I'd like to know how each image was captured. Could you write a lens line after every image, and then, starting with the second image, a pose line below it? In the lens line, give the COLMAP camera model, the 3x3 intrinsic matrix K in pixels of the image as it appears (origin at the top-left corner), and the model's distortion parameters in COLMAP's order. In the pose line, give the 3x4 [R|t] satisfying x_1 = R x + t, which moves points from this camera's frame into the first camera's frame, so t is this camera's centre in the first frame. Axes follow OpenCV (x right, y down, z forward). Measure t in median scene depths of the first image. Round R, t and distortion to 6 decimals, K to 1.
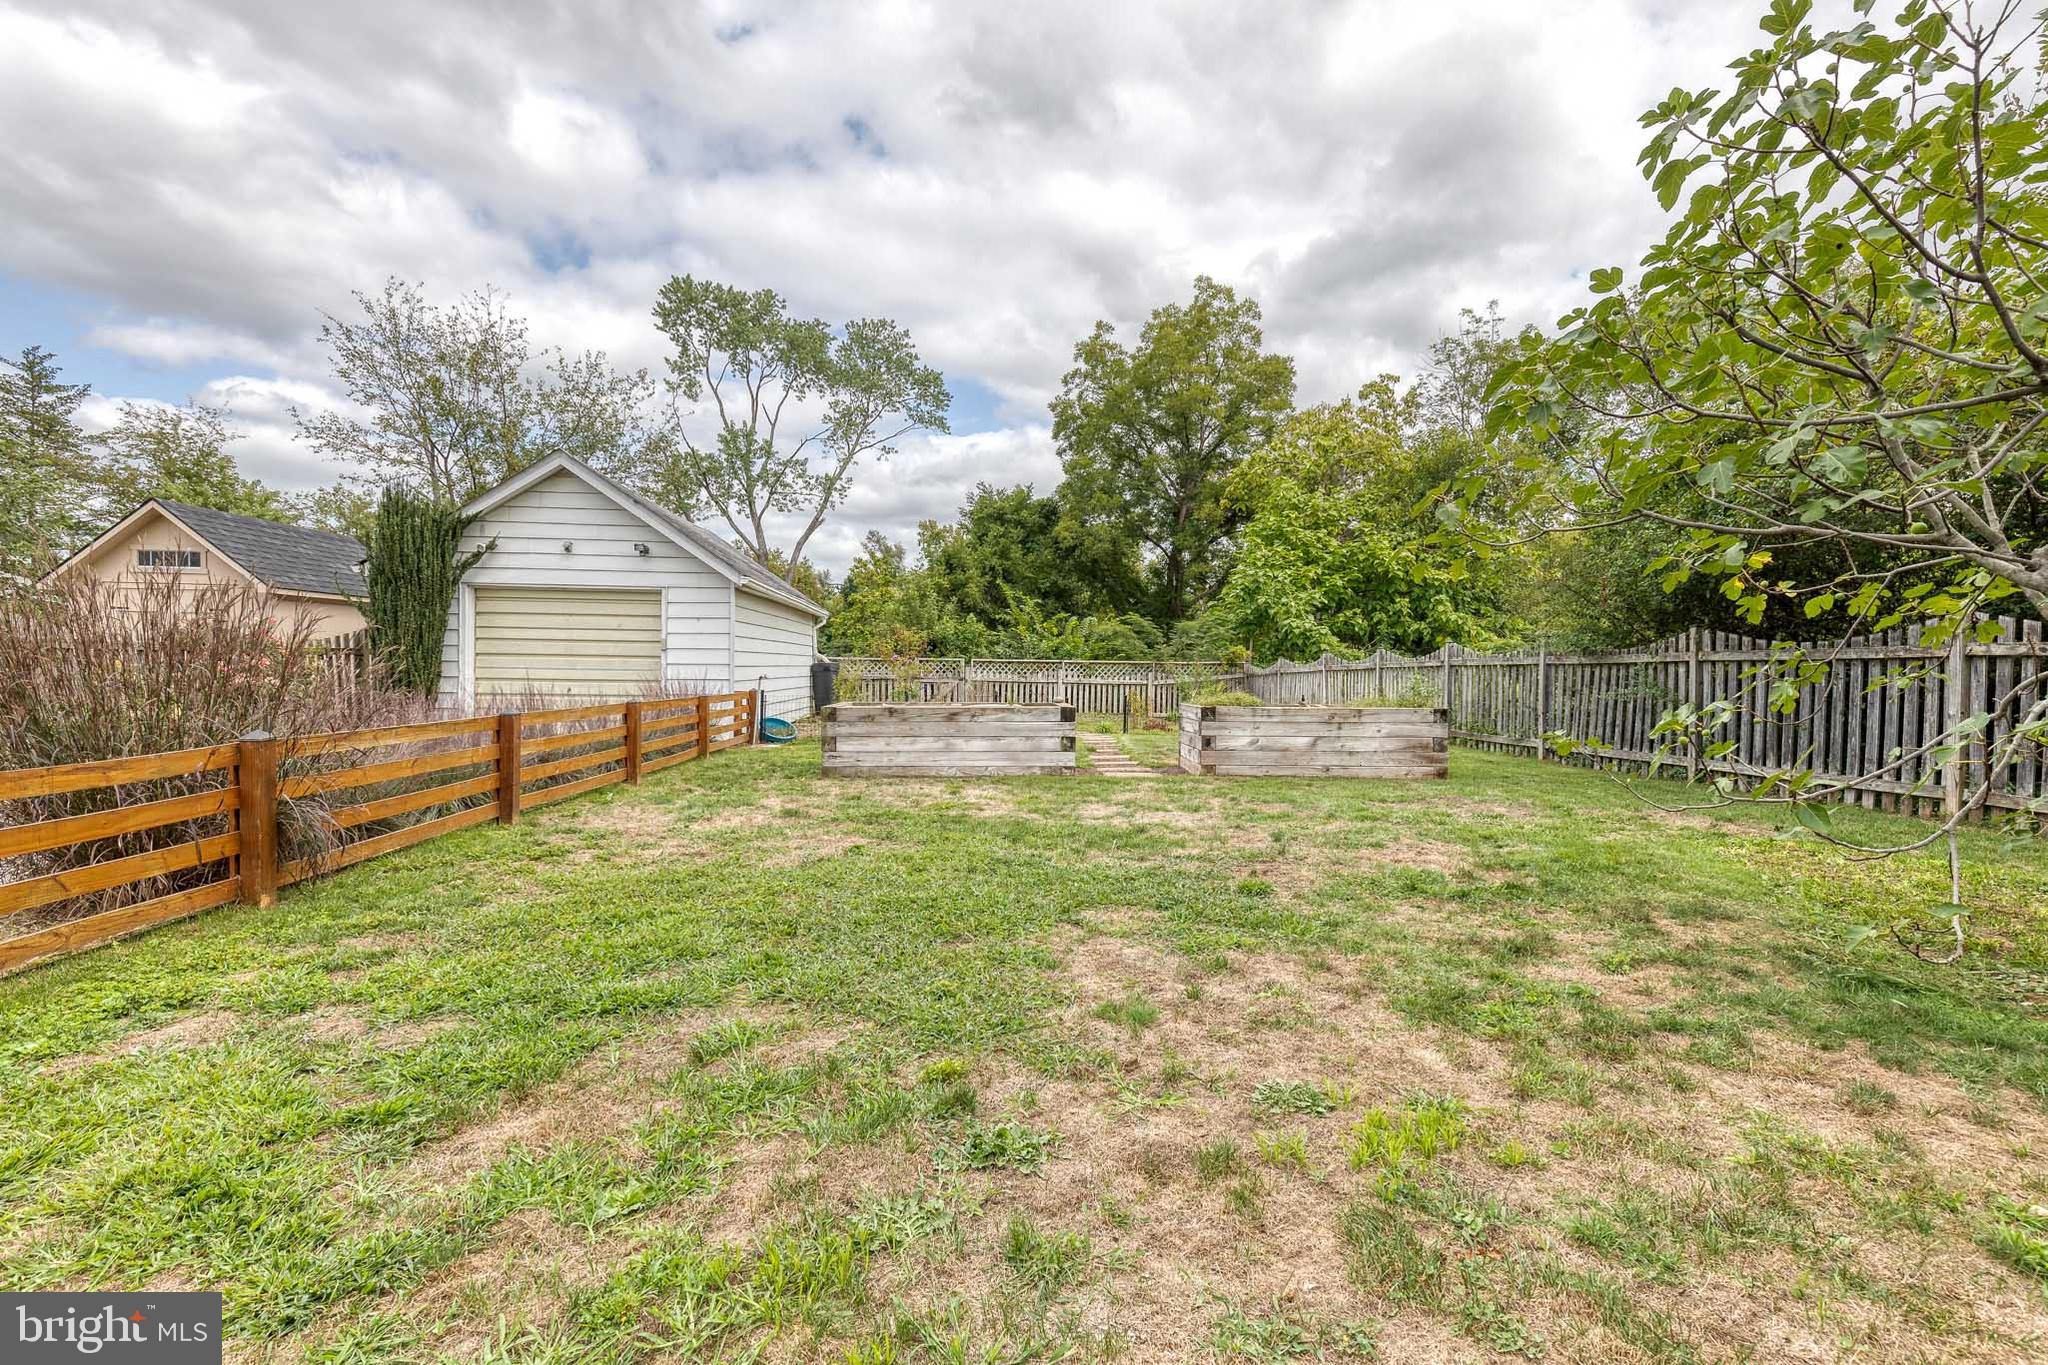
lens RADIAL K [[943.8, 0, 1033.8], [0, 943.8, 692.8], [0, 0, 1]] dist [0.015668, 0.001896]
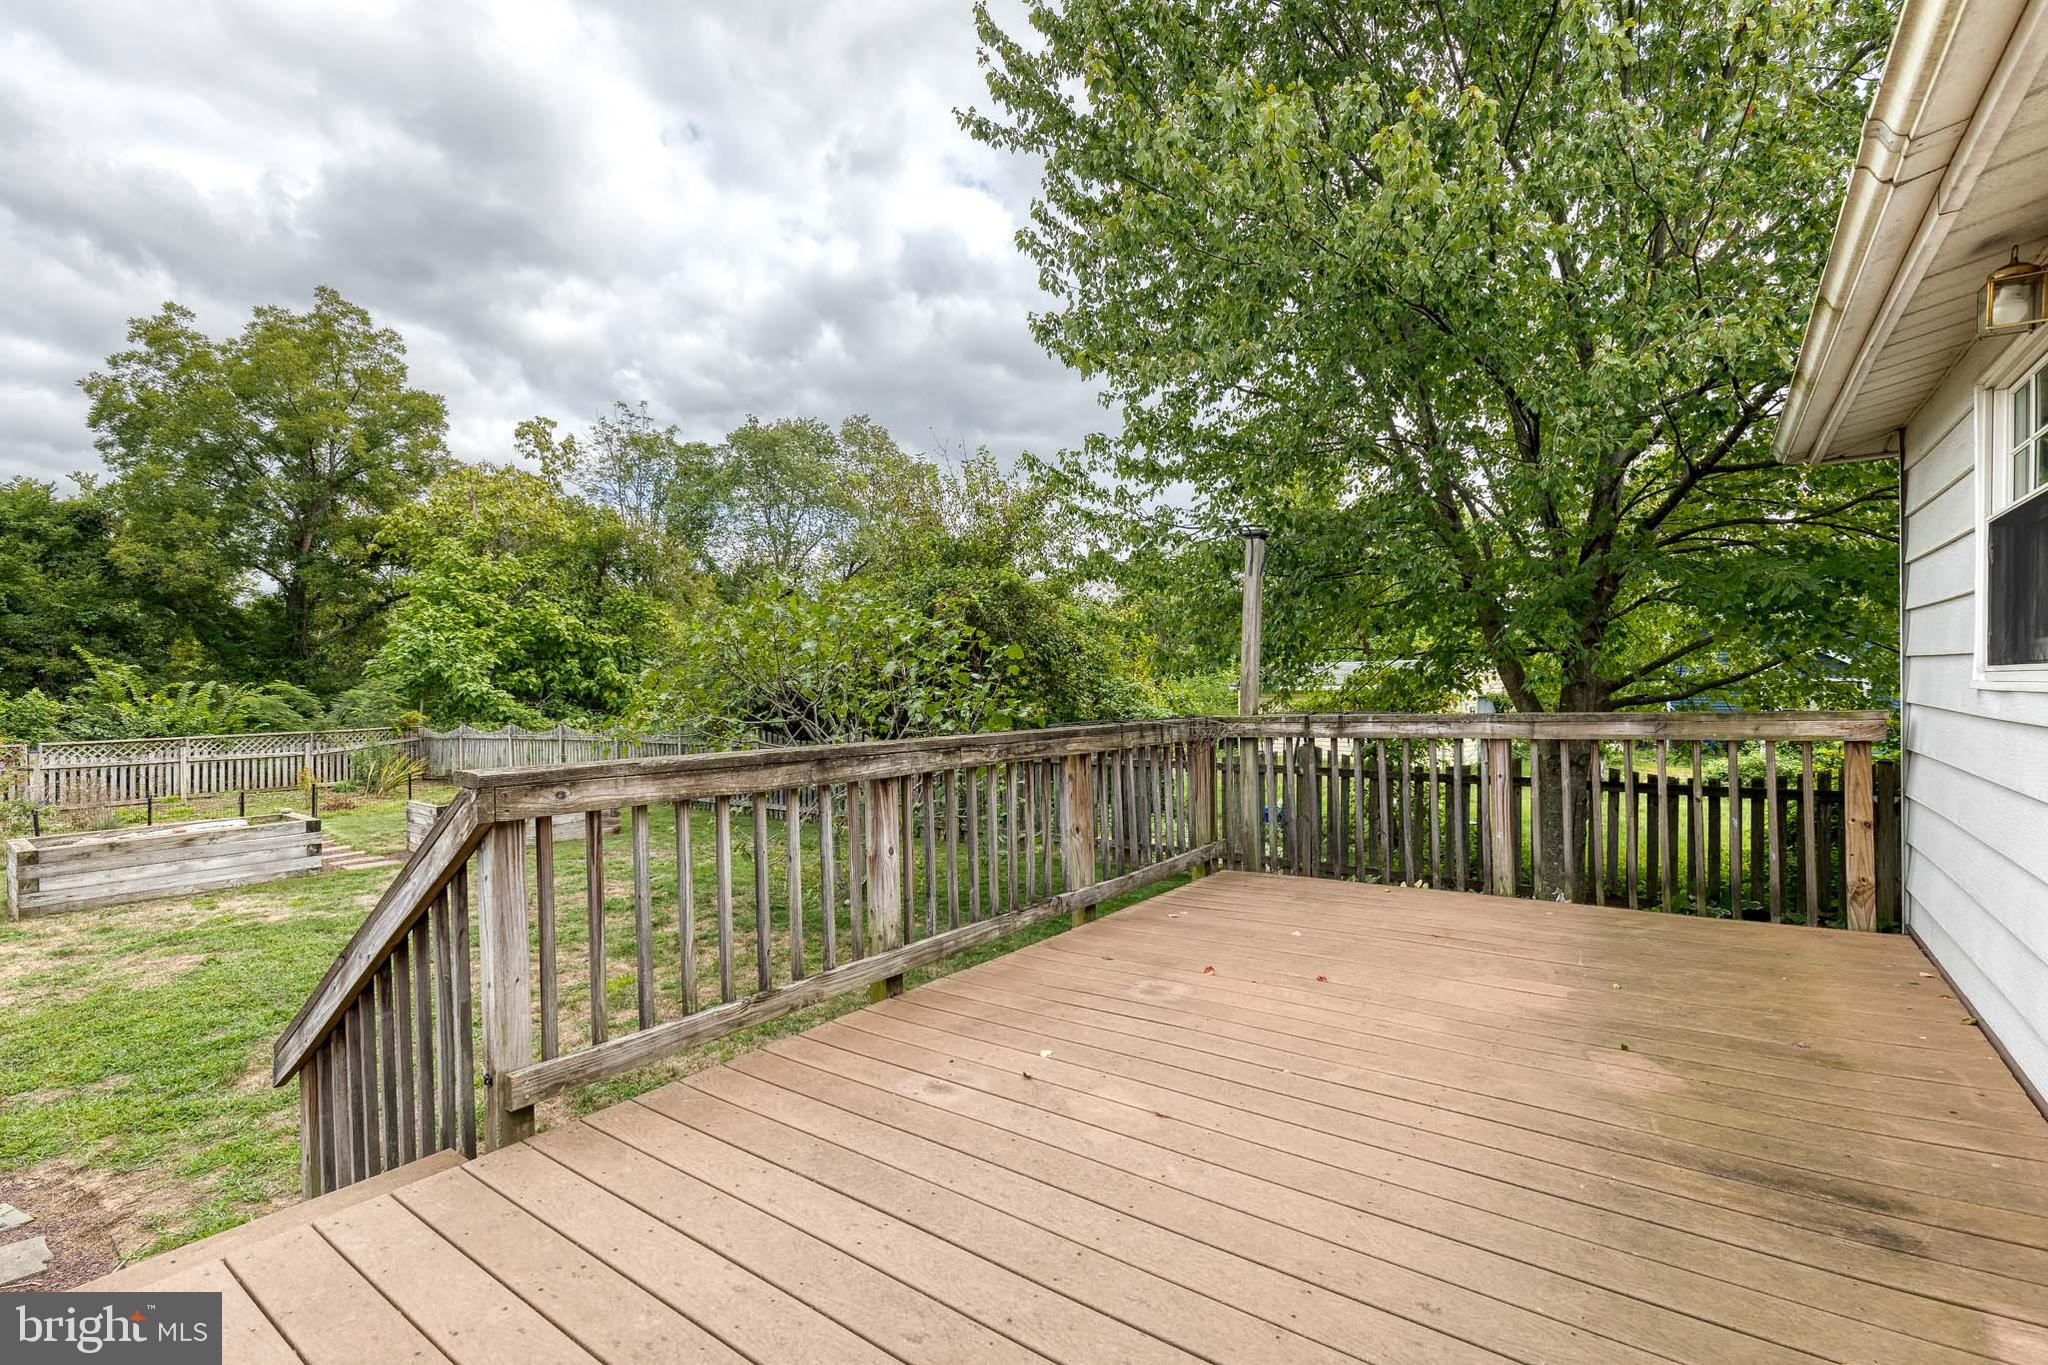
lens RADIAL K [[943.8, 0, 1041.7], [0, 943.8, 679.6], [0, 0, 1]] dist [0.015668, 0.001896]
pose [[0.668014, -0.017179, 0.743951, -0.053054], [0.037610, 0.999235, -0.010697, -0.025162], [-0.743198, 0.035125, 0.668149, -0.117262]]
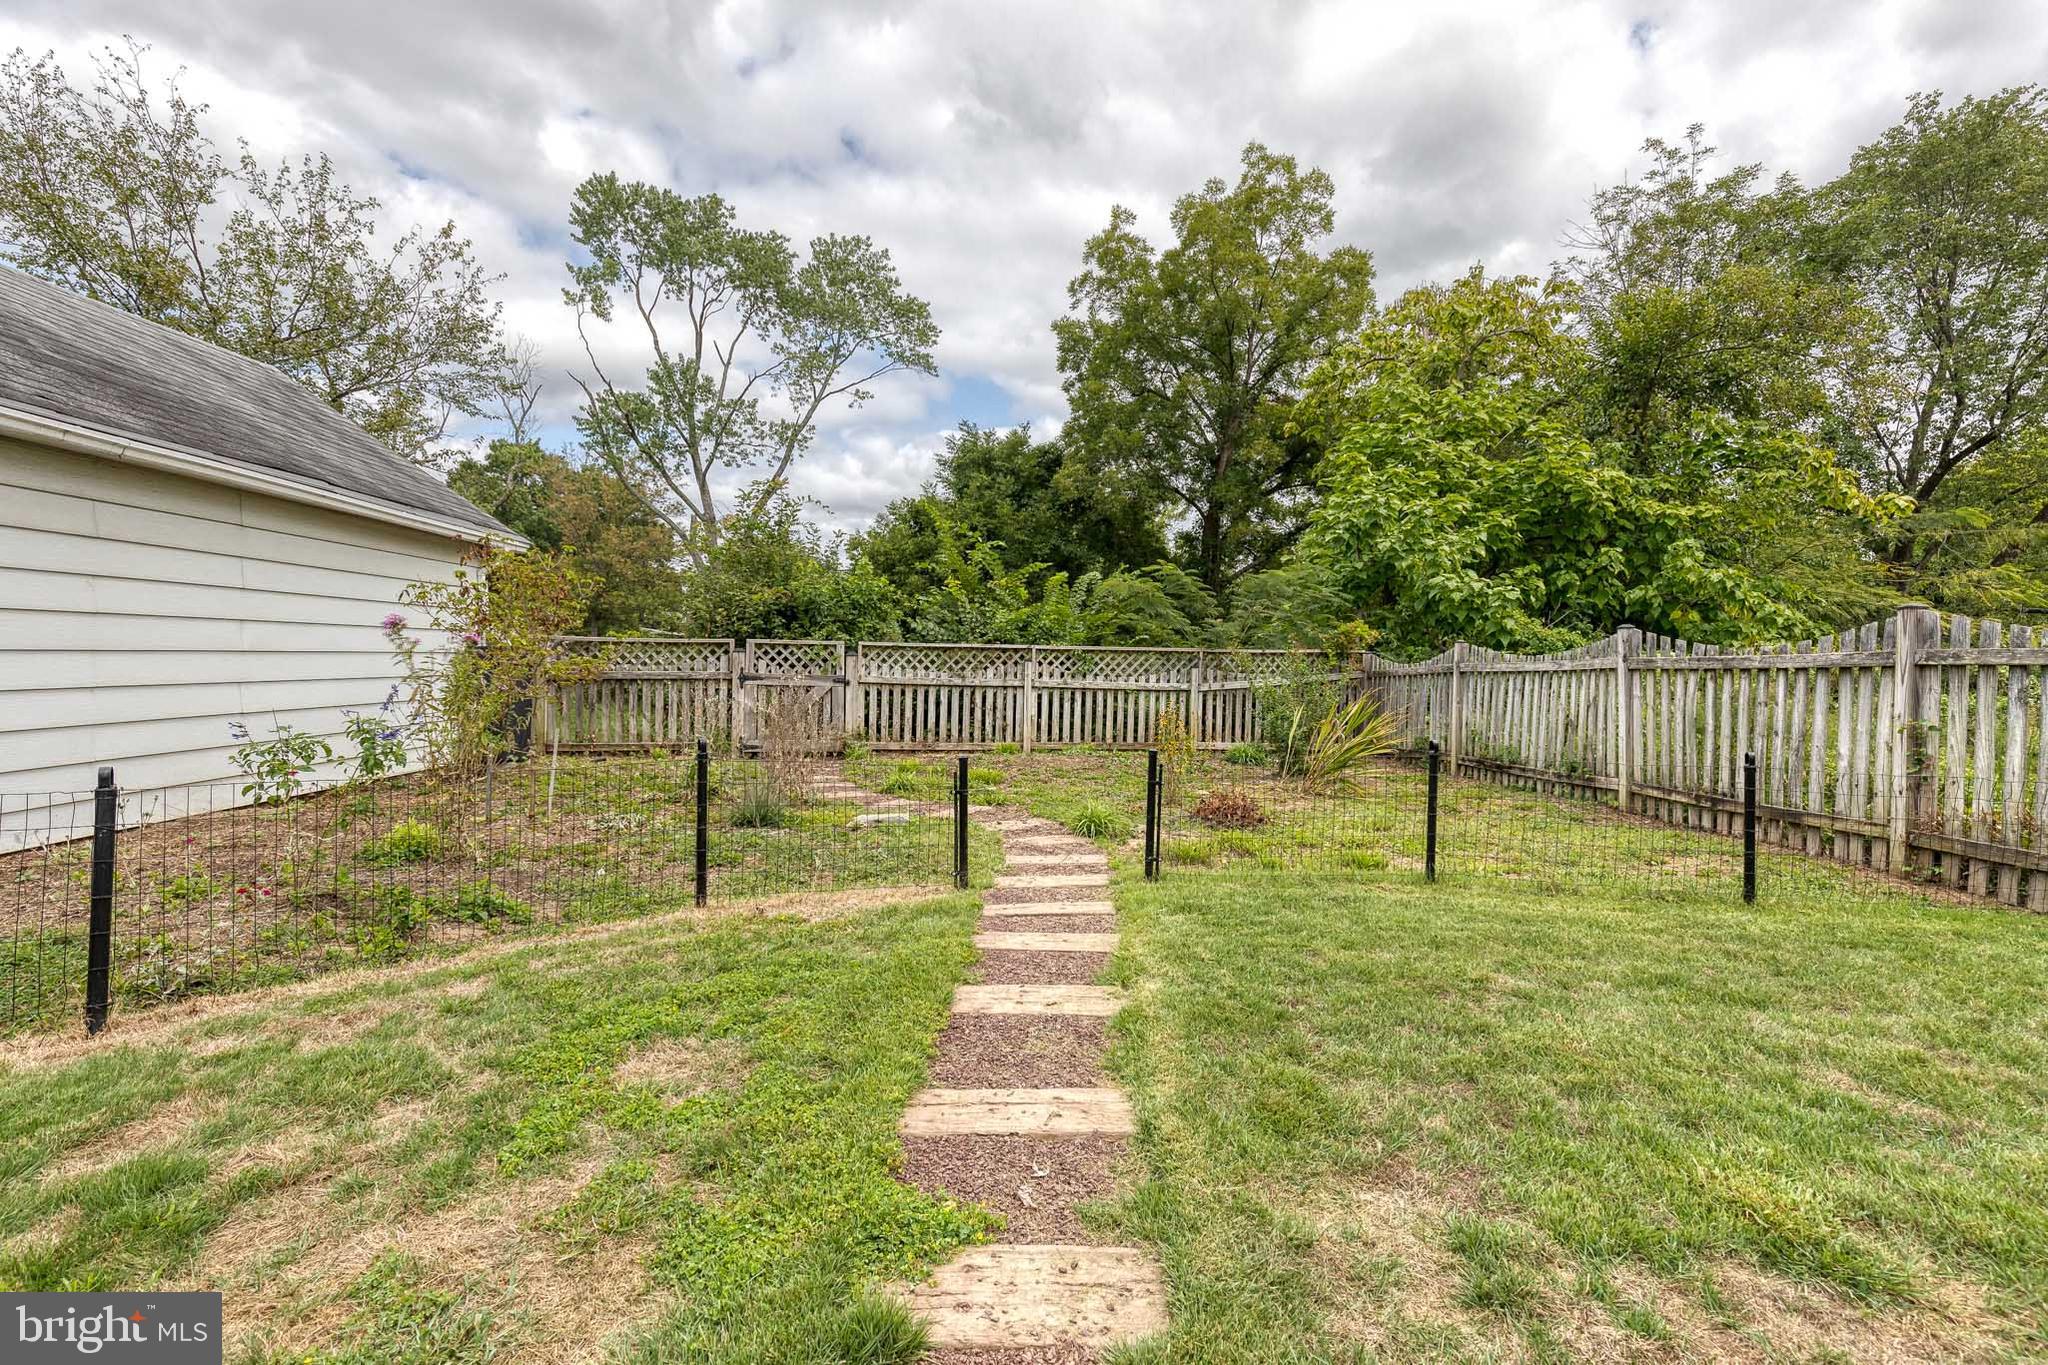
lens RADIAL K [[943.8, 0, 1040.7], [0, 943.8, 681.1], [0, 0, 1]] dist [0.015668, 0.001896]
pose [[0.999862, 0.007200, -0.014976, 0.022221], [-0.007249, 0.999968, -0.003264, -0.006381], [0.014952, 0.003372, 0.999883, 0.236712]]
